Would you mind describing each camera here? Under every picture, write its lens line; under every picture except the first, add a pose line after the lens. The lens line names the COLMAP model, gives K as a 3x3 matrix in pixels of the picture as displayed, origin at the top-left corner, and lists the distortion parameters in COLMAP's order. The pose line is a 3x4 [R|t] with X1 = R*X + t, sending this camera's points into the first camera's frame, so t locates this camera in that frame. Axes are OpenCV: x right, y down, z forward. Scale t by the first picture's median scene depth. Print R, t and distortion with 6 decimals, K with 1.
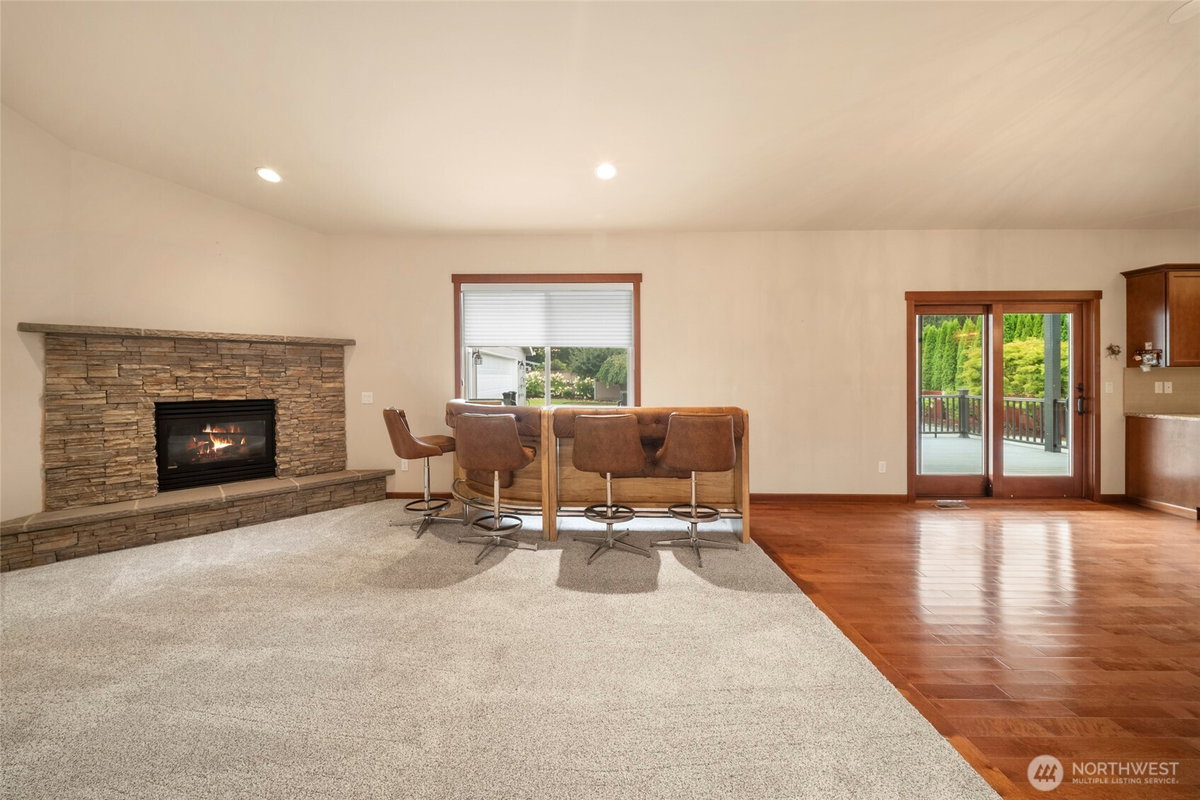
lens RADIAL K [[431.9, 0, 580.4], [0, 431.9, 382.6], [0, 0, 1]] dist [0.007968, -0.006336]
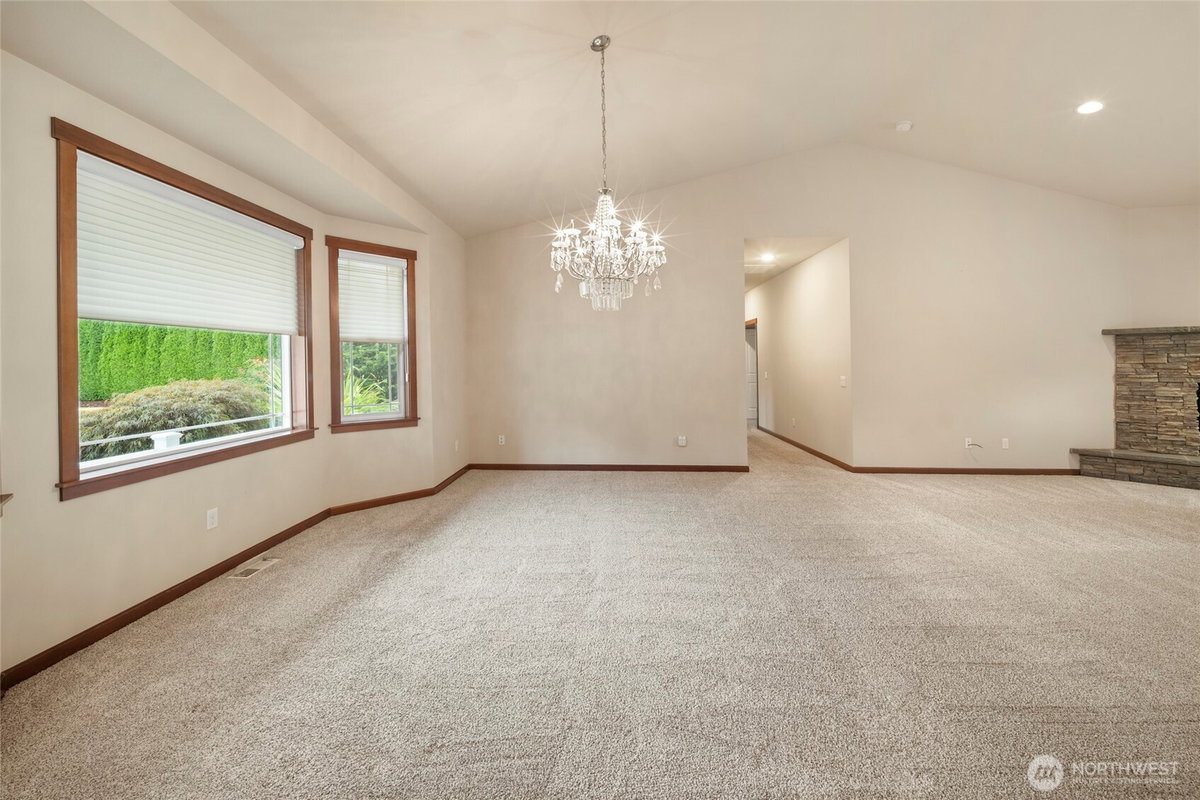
lens RADIAL K [[451.9, 0, 601.9], [0, 451.9, 356.1], [0, 0, 1]] dist [0.000624, -0.003020]
pose [[-0.006683, -0.013313, -0.999889, 0.356661], [-0.014401, 0.999809, -0.013216, 0.009219], [0.999874, 0.014312, -0.006873, -0.754447]]
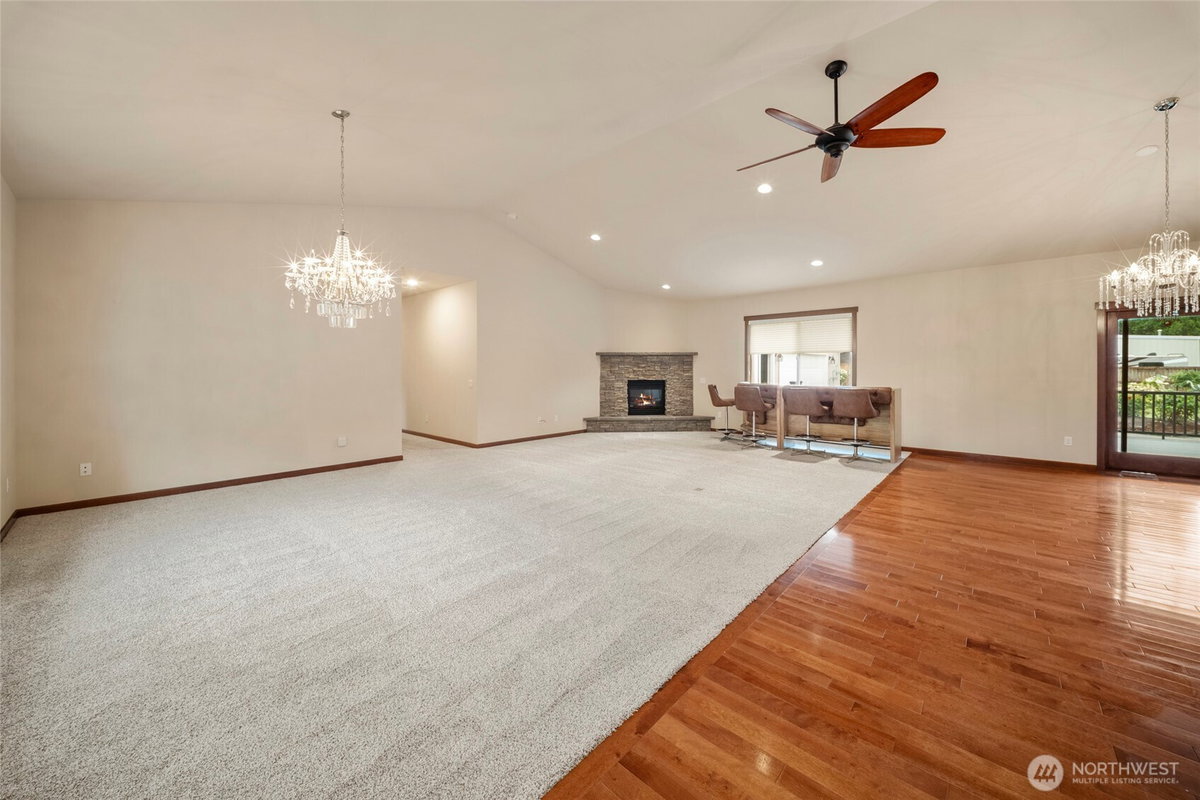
lens RADIAL K [[430.8, 0, 600.3], [0, 430.8, 375.0], [0, 0, 1]] dist [0.001178, -0.000159]
pose [[0.756118, 0.008076, -0.654385, 0.586482], [-0.009814, 0.999951, 0.001002, 0.013828], [0.654361, 0.005664, 0.756161, -1.063046]]
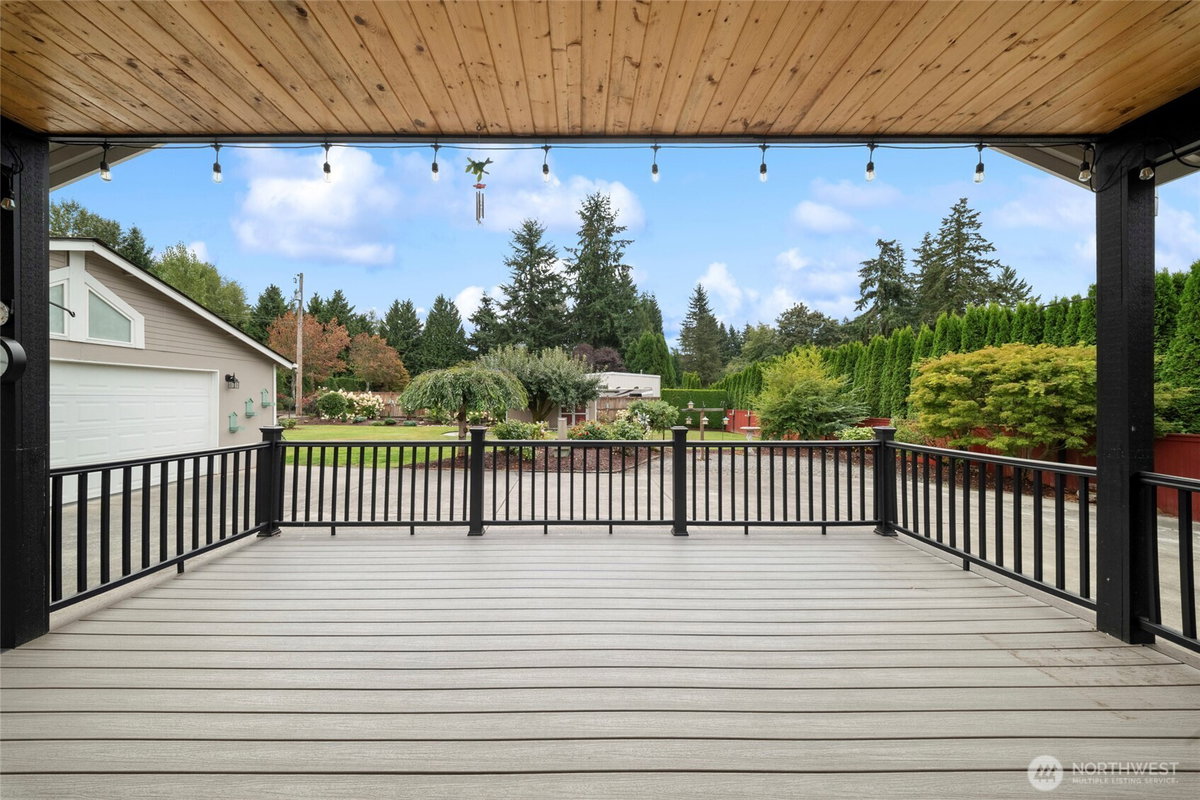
lens RADIAL K [[419.6, 0, 583.7], [0, 419.6, 405.8], [0, 0, 1]] dist [0.001663, -0.000233]
pose [[0.999458, -0.000587, 0.032923, 1.435415], [0.000574, 1.000000, 0.000397, -0.022082], [-0.032923, -0.000378, 0.999458, 1.479295]]
